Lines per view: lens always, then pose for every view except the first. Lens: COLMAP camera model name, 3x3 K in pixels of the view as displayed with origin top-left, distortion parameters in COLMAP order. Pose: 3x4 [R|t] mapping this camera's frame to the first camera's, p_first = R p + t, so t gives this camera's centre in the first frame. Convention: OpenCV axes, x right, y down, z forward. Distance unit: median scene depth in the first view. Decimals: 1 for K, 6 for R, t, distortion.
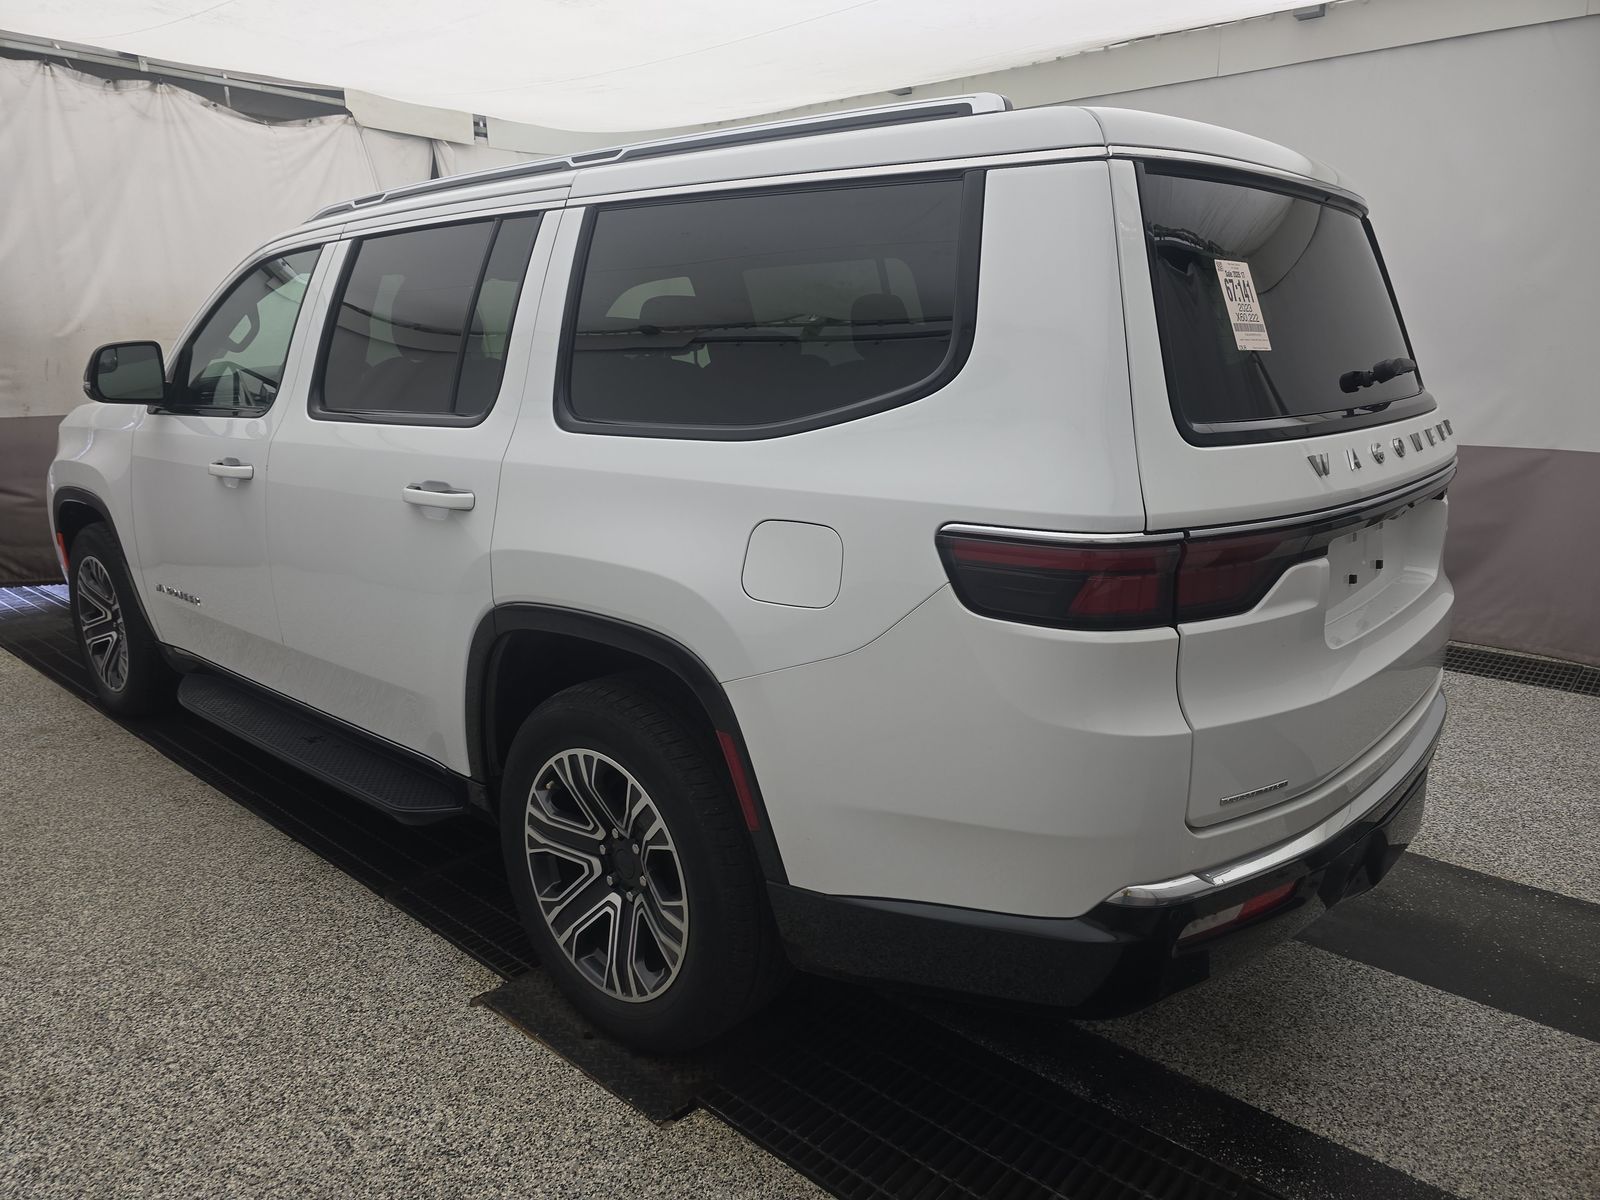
lens RADIAL K [[1082.8, 0, 800.0], [0, 1082.8, 600.0], [0, 0, 1]] dist [-0.002455, -0.002881]
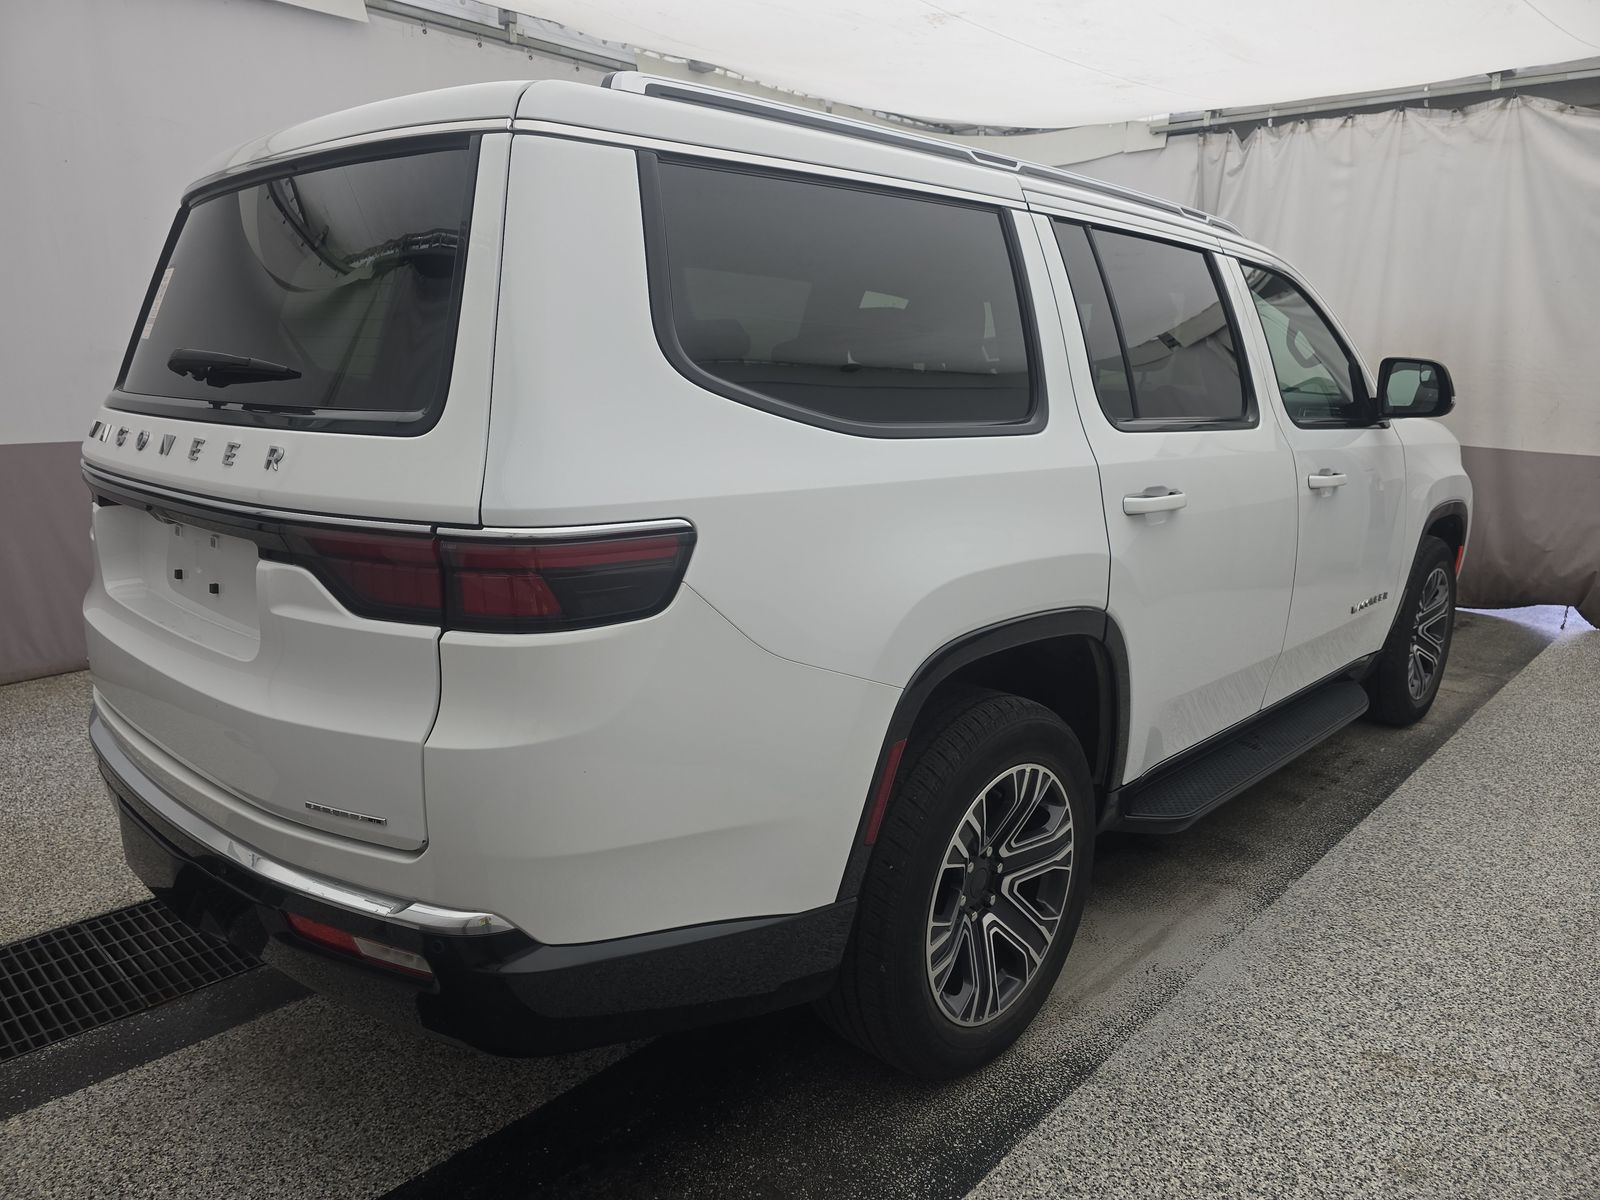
lens RADIAL K [[1124.1, 0, 800.0], [0, 1124.1, 600.0], [0, 0, 1]] dist [-0.045457, -0.000384]
pose [[-0.039628, 0.200167, -0.978960, 1.202972], [-0.250102, 0.946556, 0.203666, -0.255500], [0.967408, 0.252911, 0.012552, 1.273485]]
